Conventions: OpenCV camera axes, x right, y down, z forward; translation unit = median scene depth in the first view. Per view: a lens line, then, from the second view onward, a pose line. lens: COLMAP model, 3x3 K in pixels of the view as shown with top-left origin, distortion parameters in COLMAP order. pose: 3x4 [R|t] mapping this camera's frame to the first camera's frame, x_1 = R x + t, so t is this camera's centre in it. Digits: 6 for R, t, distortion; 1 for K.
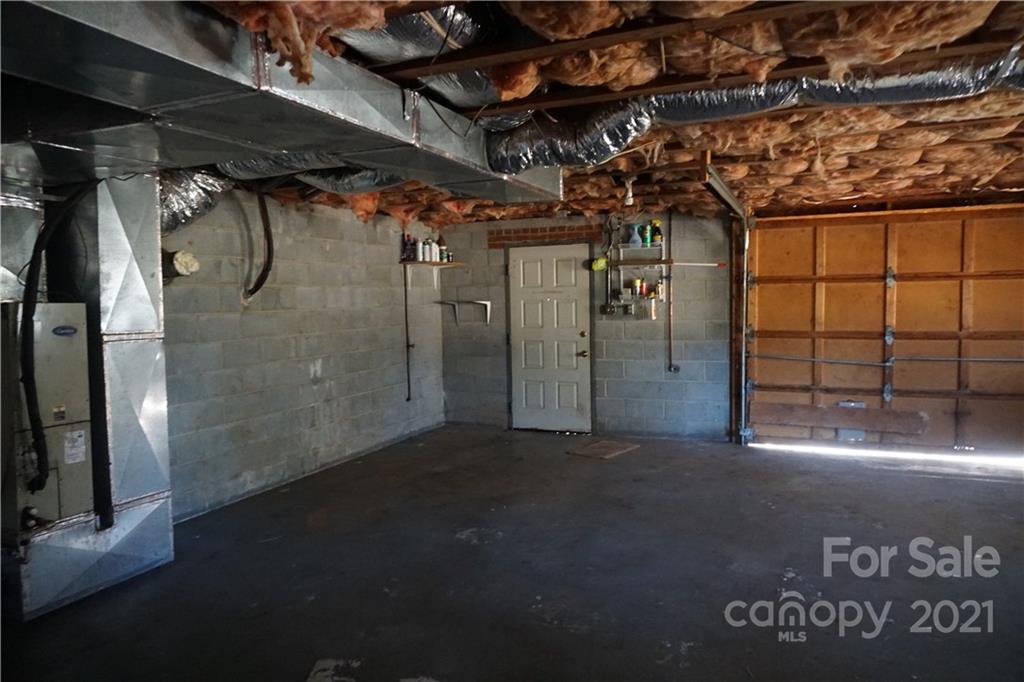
lens RADIAL K [[687.0, 0, 511.3], [0, 687.0, 339.4], [0, 0, 1]] dist [-0.032625, 0.007312]
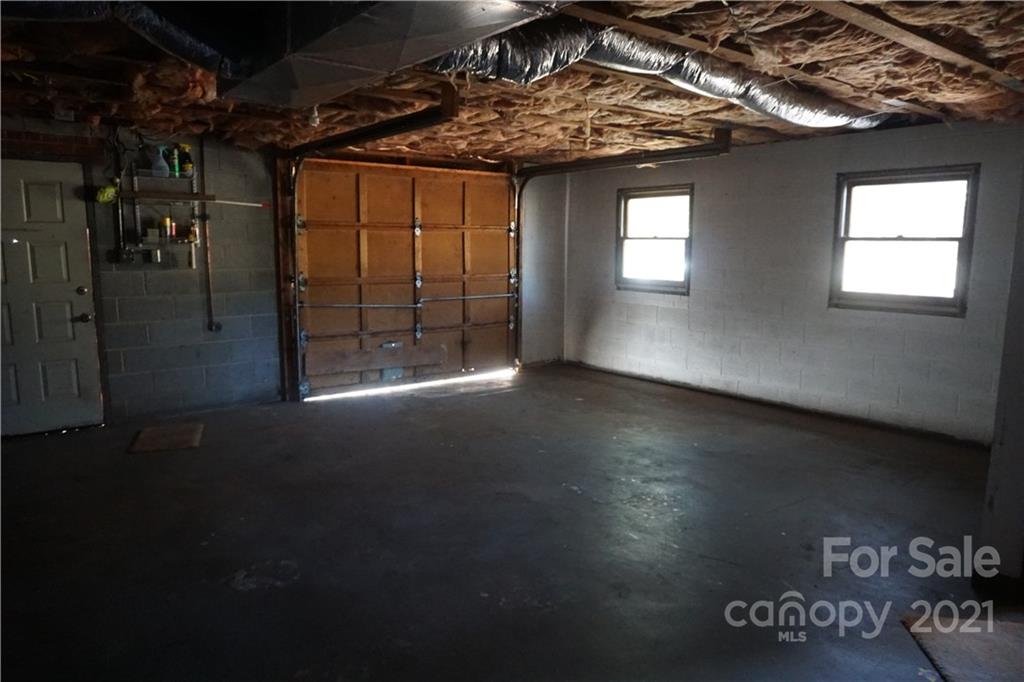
lens RADIAL K [[687.0, 0, 511.6], [0, 687.0, 340.7], [0, 0, 1]] dist [-0.032625, 0.007312]
pose [[0.496634, -0.100934, 0.862071, -0.313512], [0.037994, 0.994791, 0.094585, -0.006094], [-0.867128, -0.014220, 0.497882, 0.274679]]
